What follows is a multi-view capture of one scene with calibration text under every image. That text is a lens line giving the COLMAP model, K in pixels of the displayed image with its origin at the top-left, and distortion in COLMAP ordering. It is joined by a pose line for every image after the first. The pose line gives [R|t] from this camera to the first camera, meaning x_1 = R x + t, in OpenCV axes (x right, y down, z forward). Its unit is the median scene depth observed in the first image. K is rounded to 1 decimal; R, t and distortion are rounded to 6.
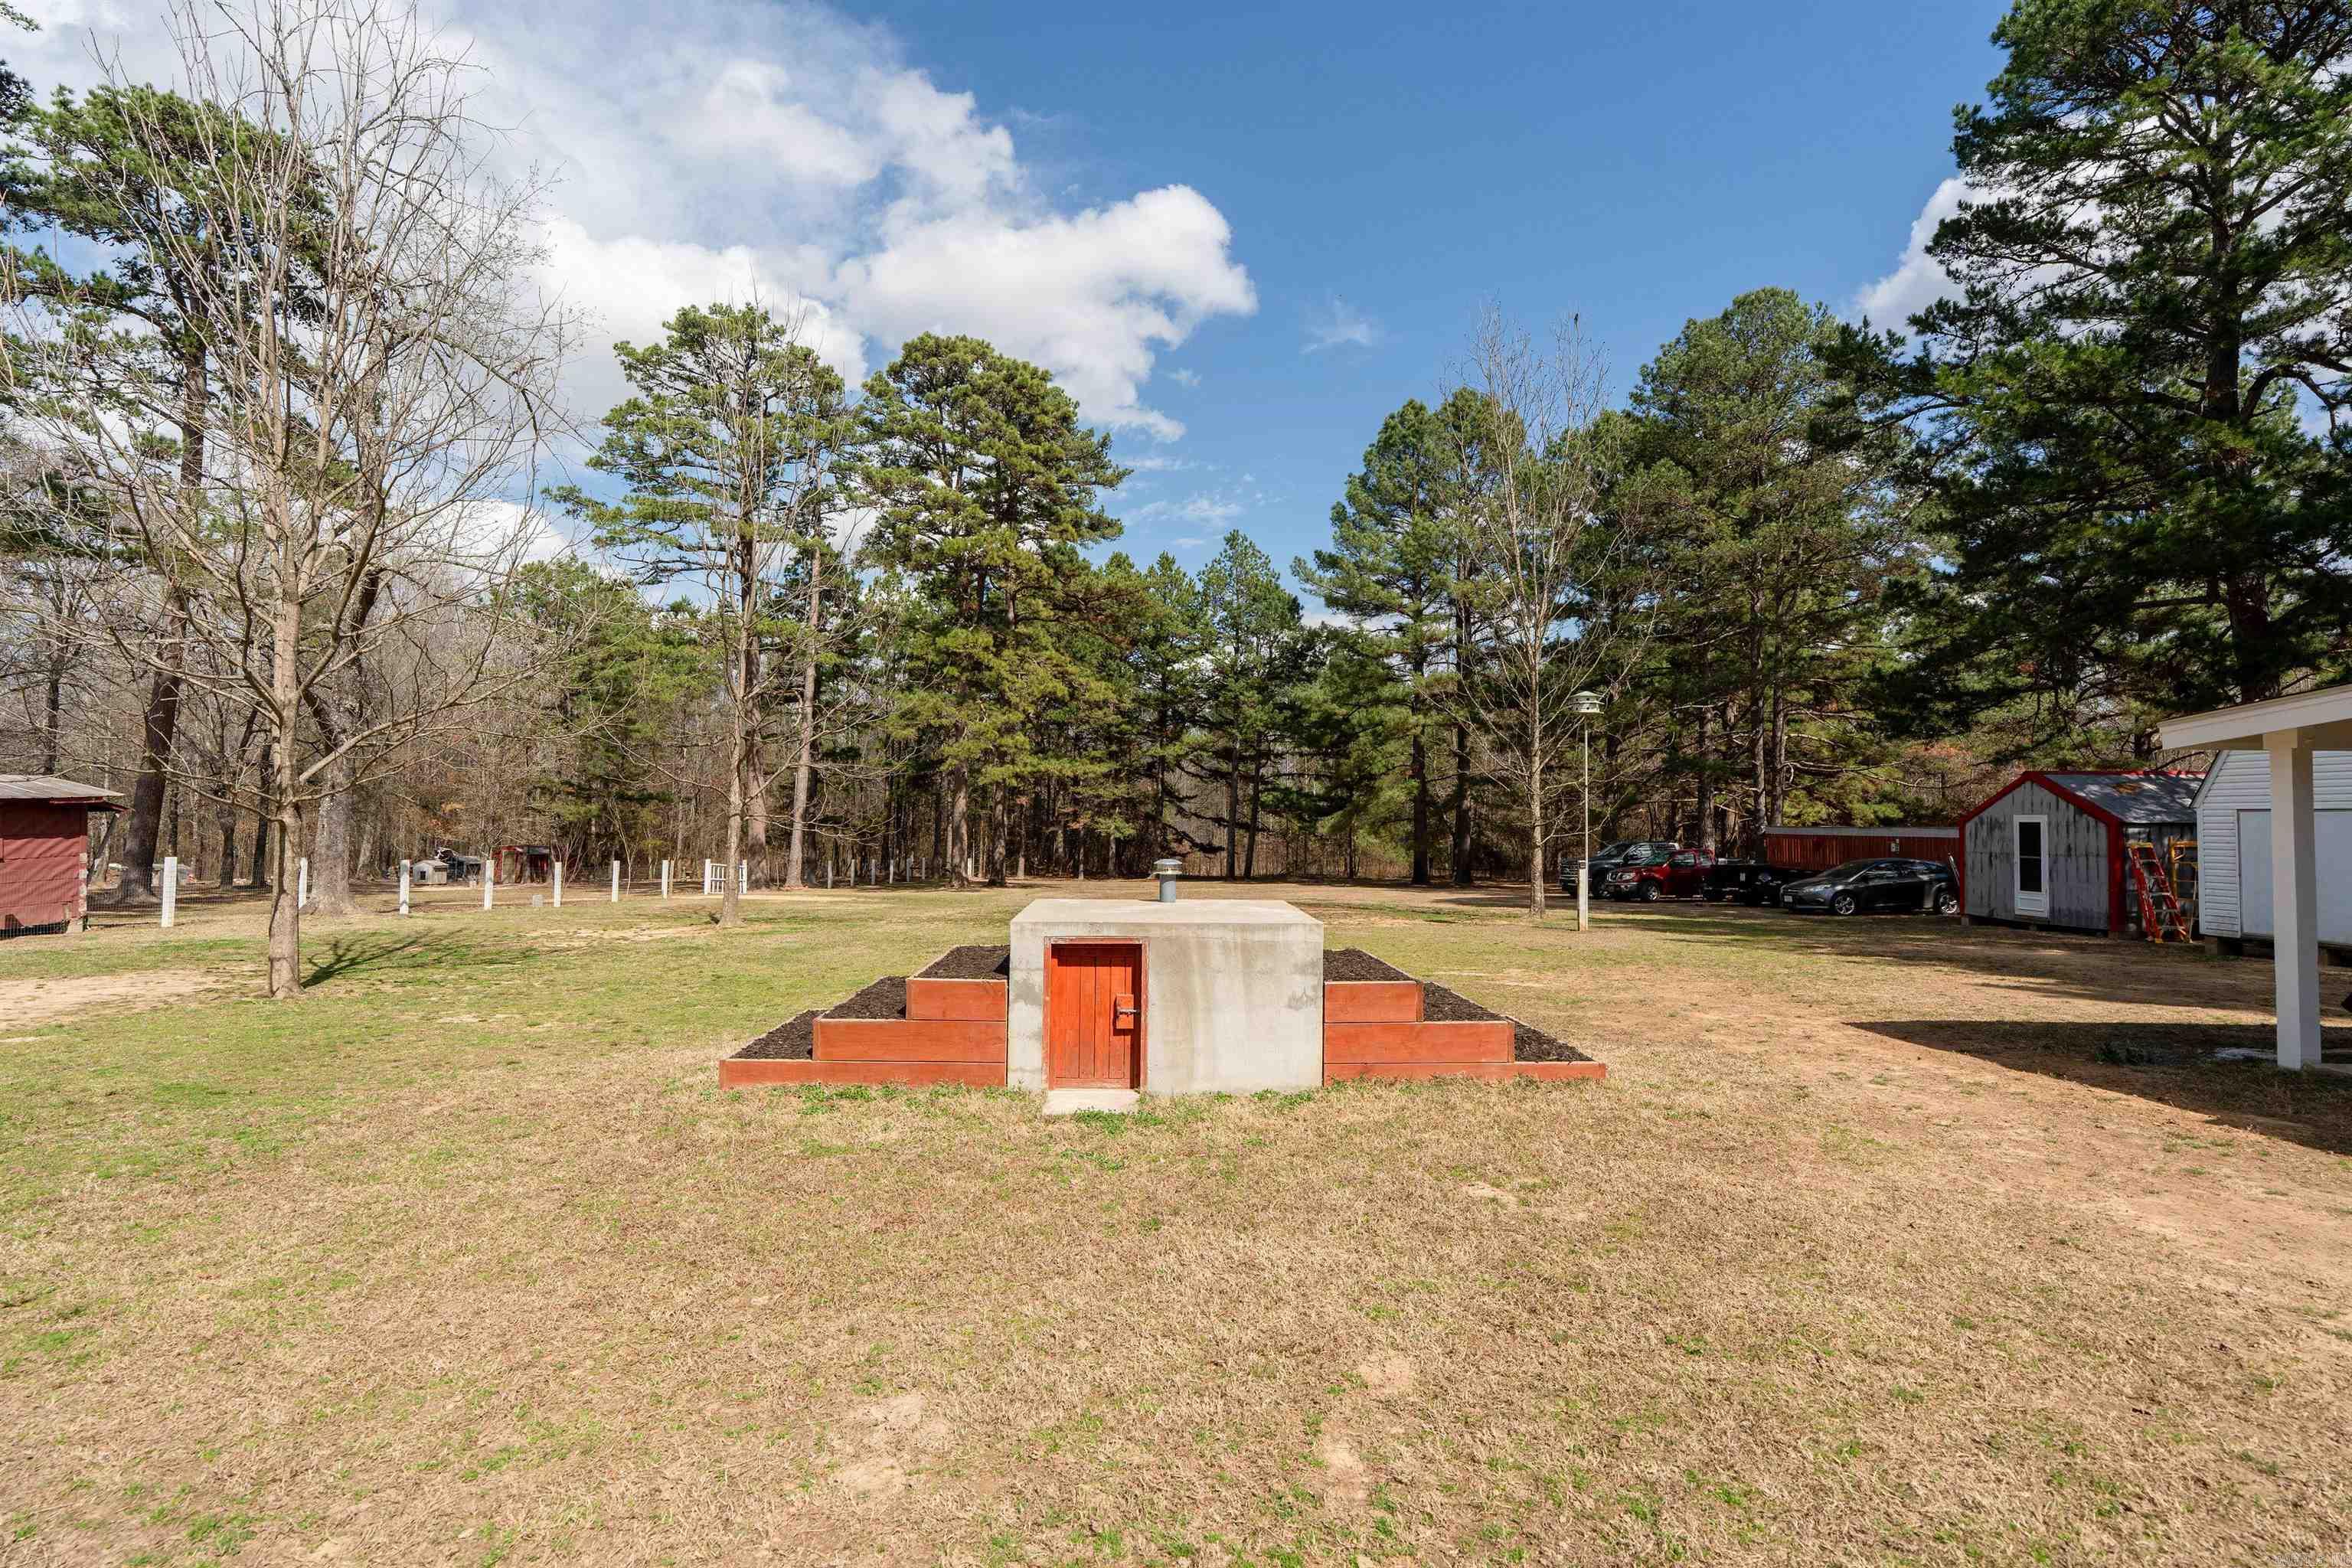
lens RADIAL K [[1058.9, 0, 1191.1], [0, 1058.9, 775.4], [0, 0, 1]] dist [-0.008557, 0.003170]
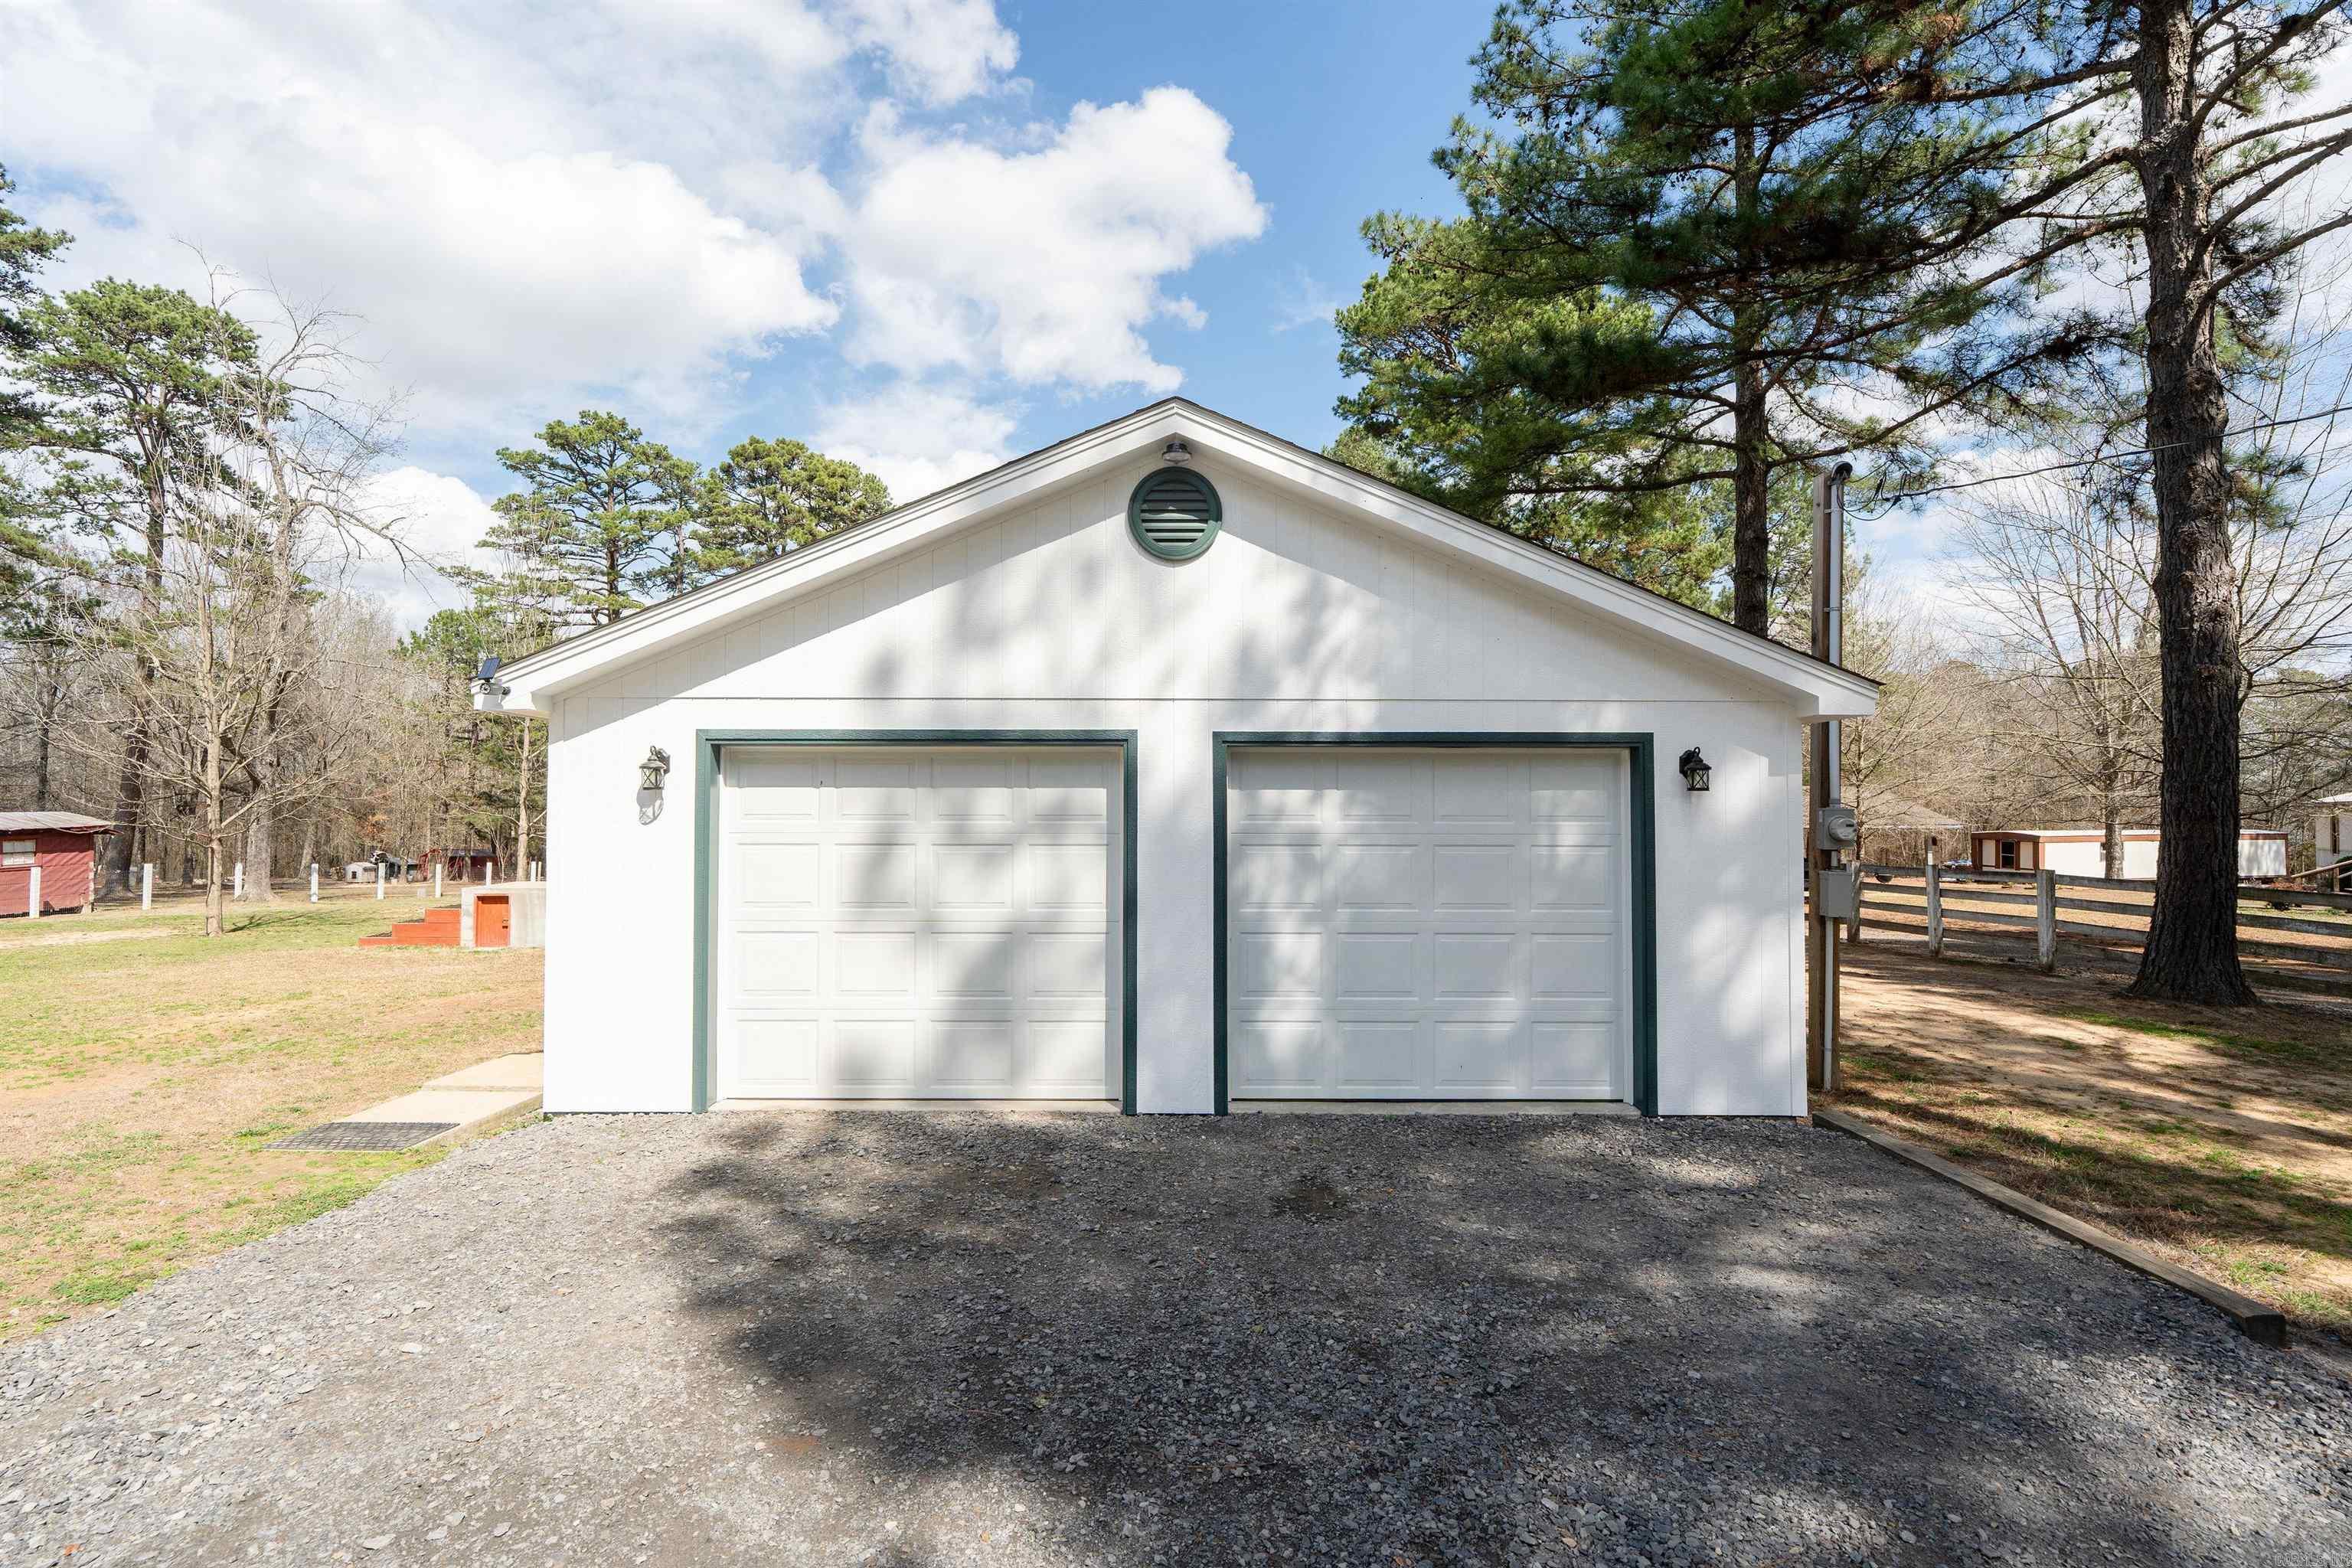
lens RADIAL K [[1058.9, 0, 1202.2], [0, 1058.9, 779.1], [0, 0, 1]] dist [-0.008557, 0.003170]
pose [[0.999649, -0.006567, 0.025668, 0.204265], [0.006308, 0.999928, 0.010160, -0.020192], [-0.025733, -0.009995, 0.999619, -0.221149]]
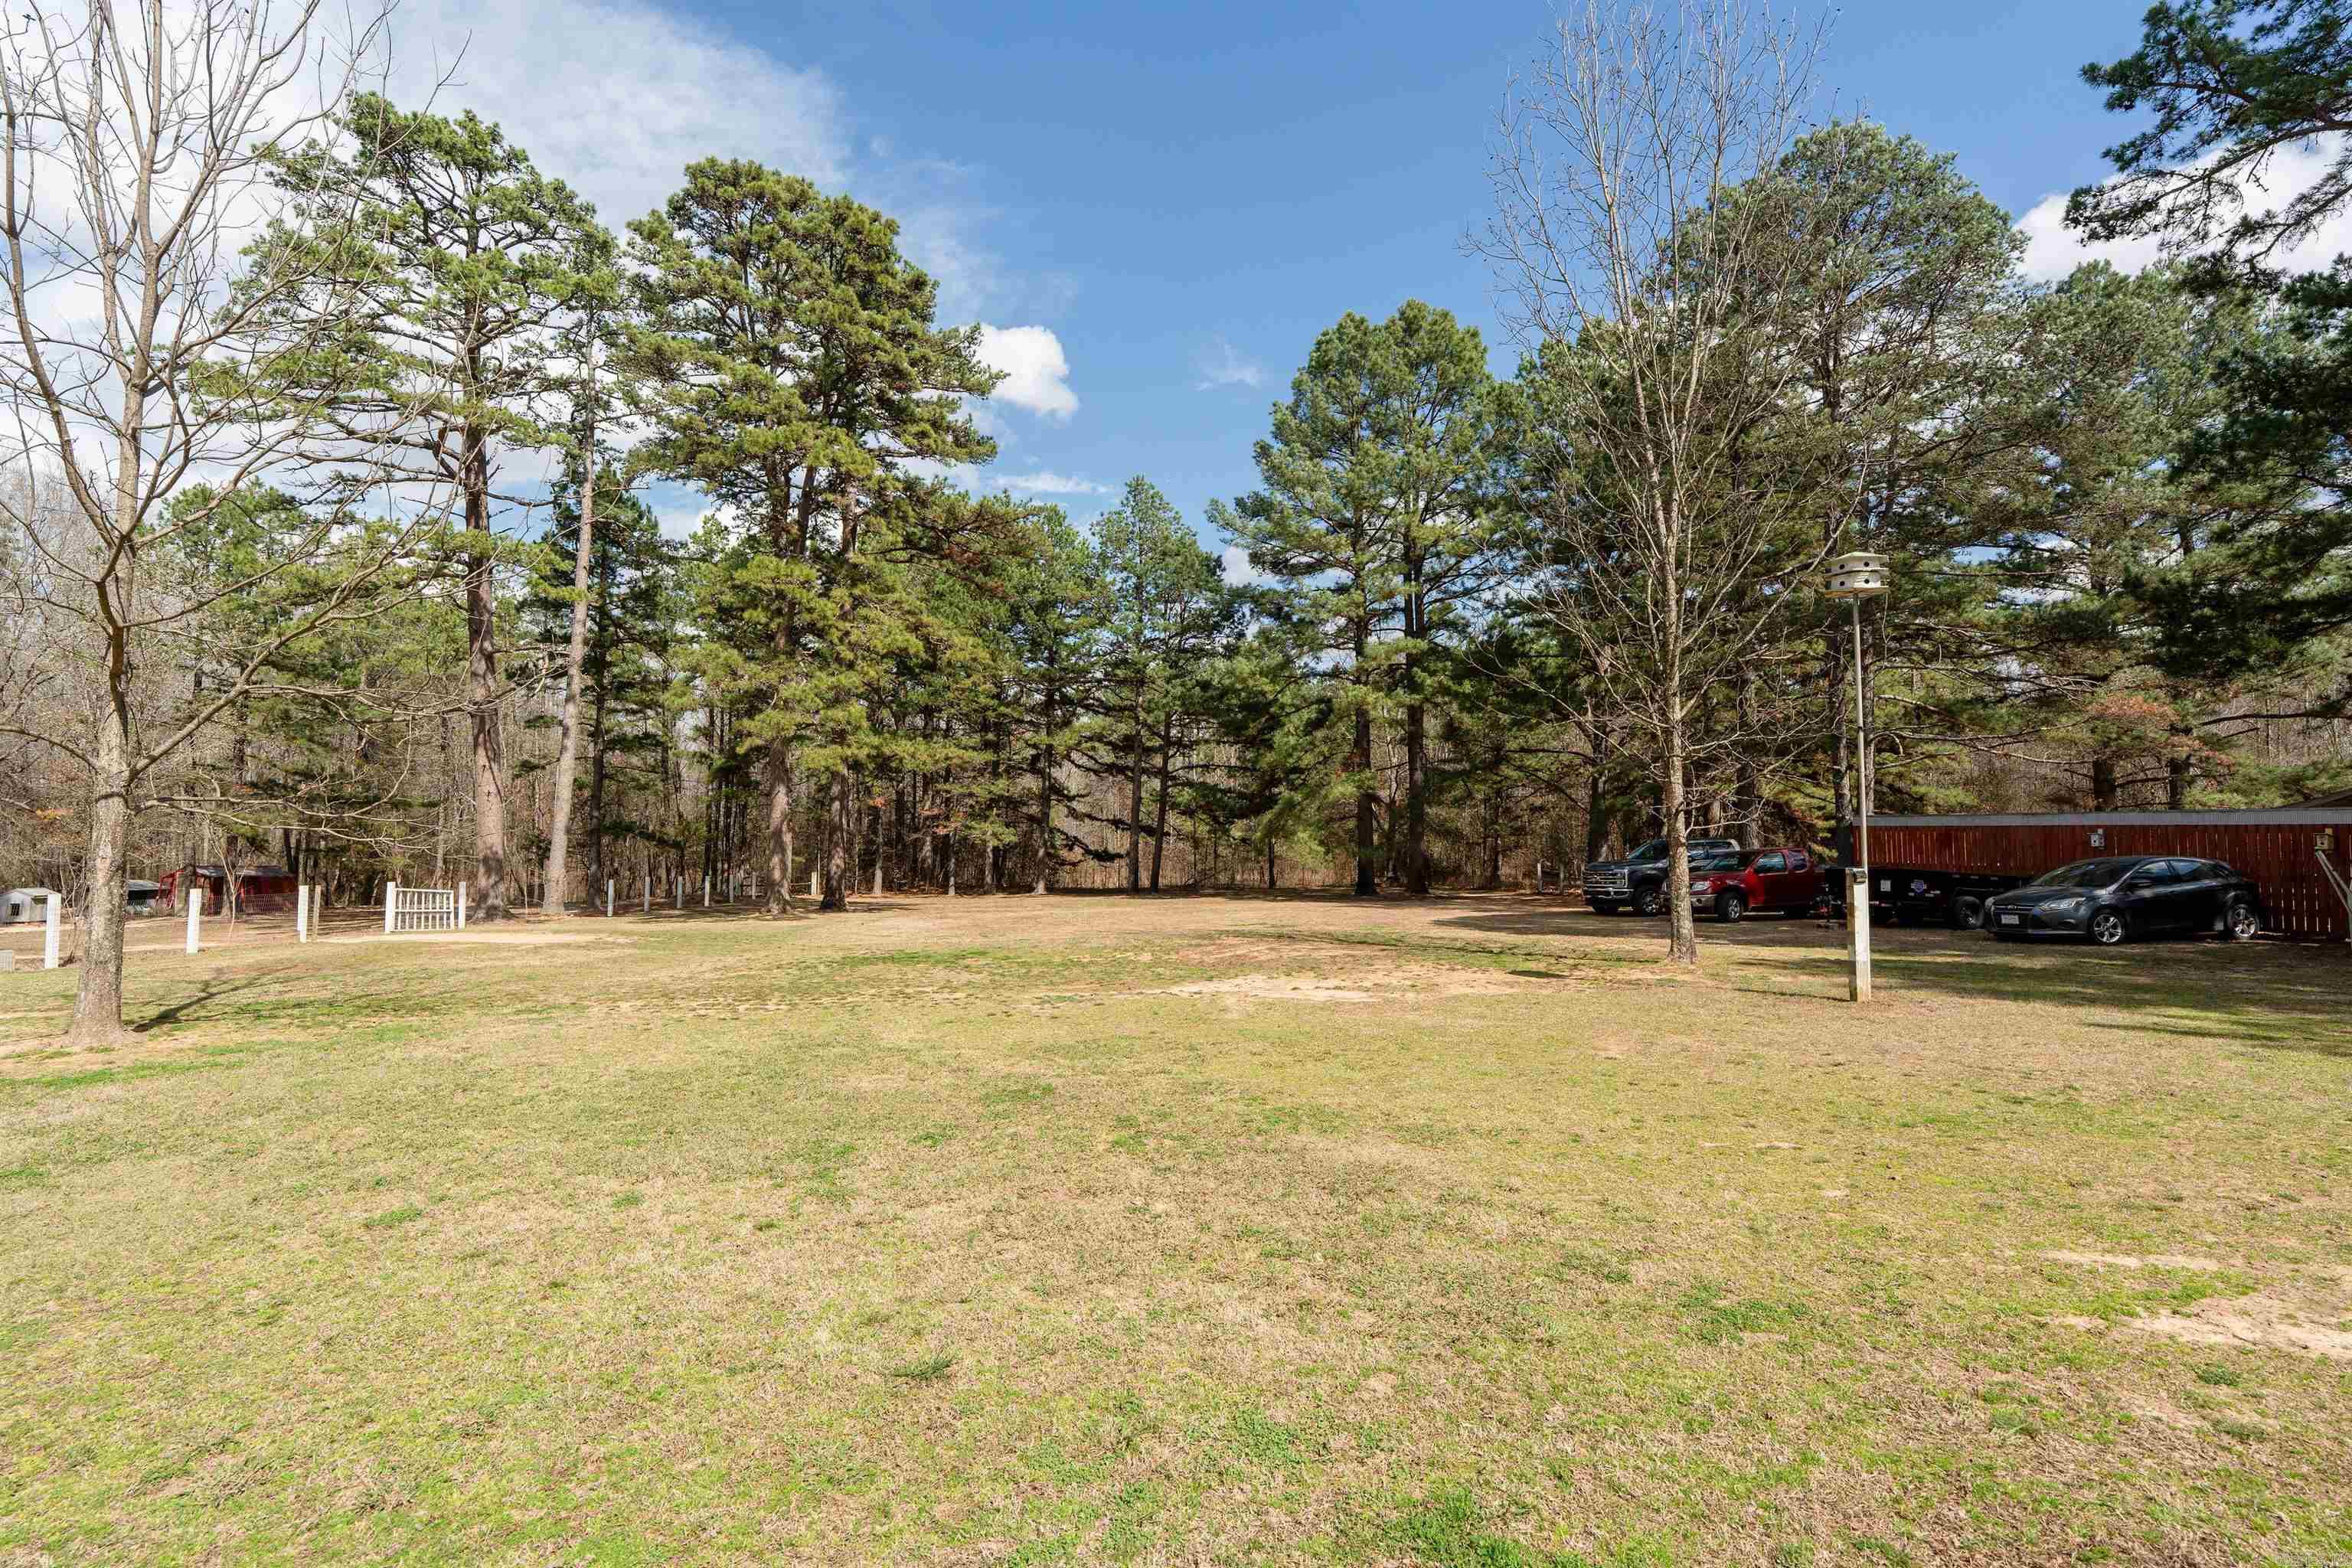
lens RADIAL K [[1058.9, 0, 1217.3], [0, 1058.9, 784.9], [0, 0, 1]] dist [-0.008557, 0.003170]
pose [[0.990969, -0.006399, 0.133938, -0.009710], [0.005946, 0.999975, 0.003786, 0.011985], [-0.133959, -0.002955, 0.990983, 0.187334]]
